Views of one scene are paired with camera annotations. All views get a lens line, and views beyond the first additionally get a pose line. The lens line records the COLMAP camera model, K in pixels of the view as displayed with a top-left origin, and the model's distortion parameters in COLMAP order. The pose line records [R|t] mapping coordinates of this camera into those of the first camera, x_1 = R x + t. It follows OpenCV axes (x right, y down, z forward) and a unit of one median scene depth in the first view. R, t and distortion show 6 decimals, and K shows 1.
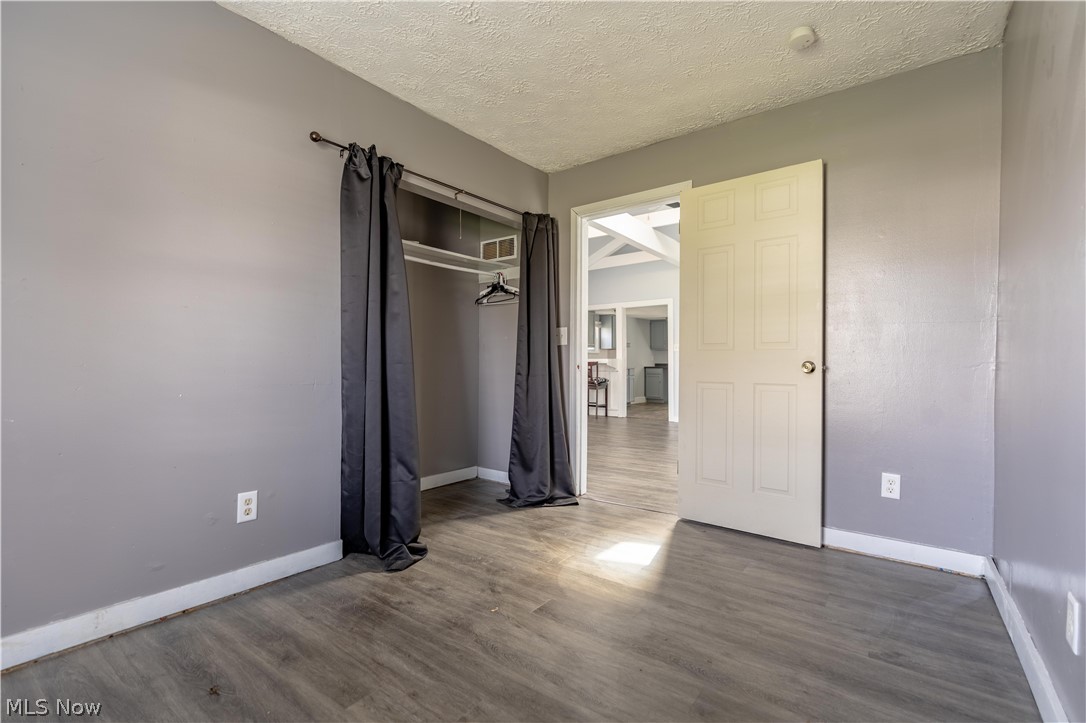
lens RADIAL K [[486.8, 0, 544.5], [0, 486.8, 359.8], [0, 0, 1]] dist [-0.004102, 0.000843]
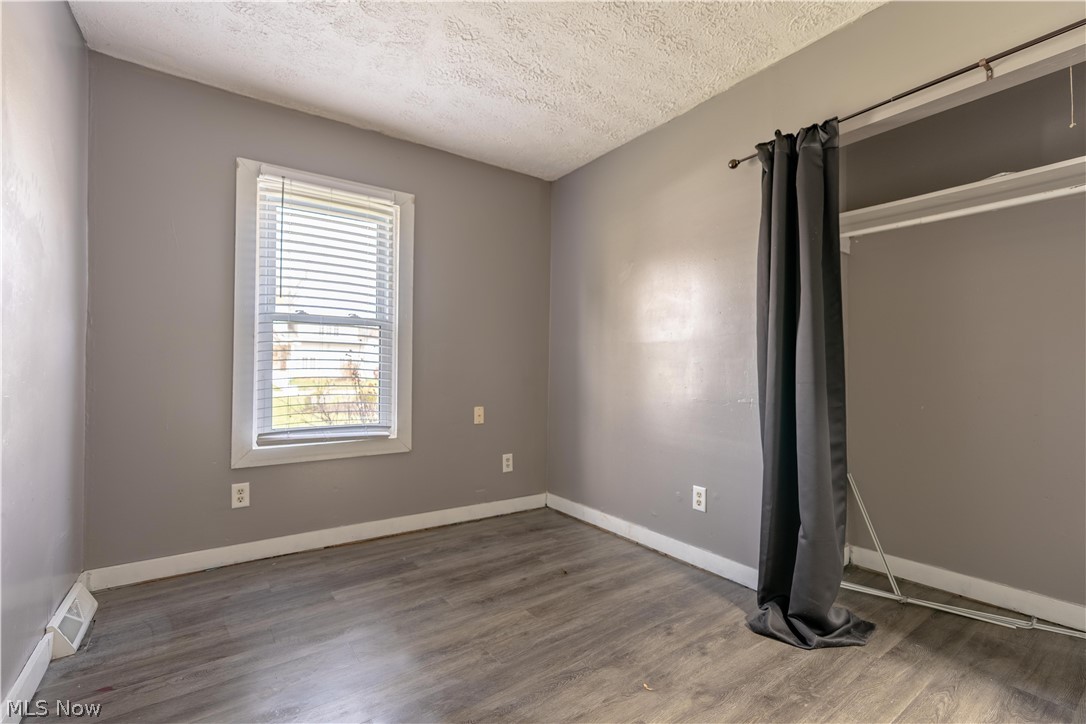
lens RADIAL K [[486.8, 0, 548.8], [0, 486.8, 363.4], [0, 0, 1]] dist [-0.004102, 0.000843]
pose [[-0.304581, -0.031427, -0.951968, 0.686238], [-0.002152, 0.999476, -0.032306, 0.002989], [0.952484, -0.007792, -0.304489, 1.024944]]
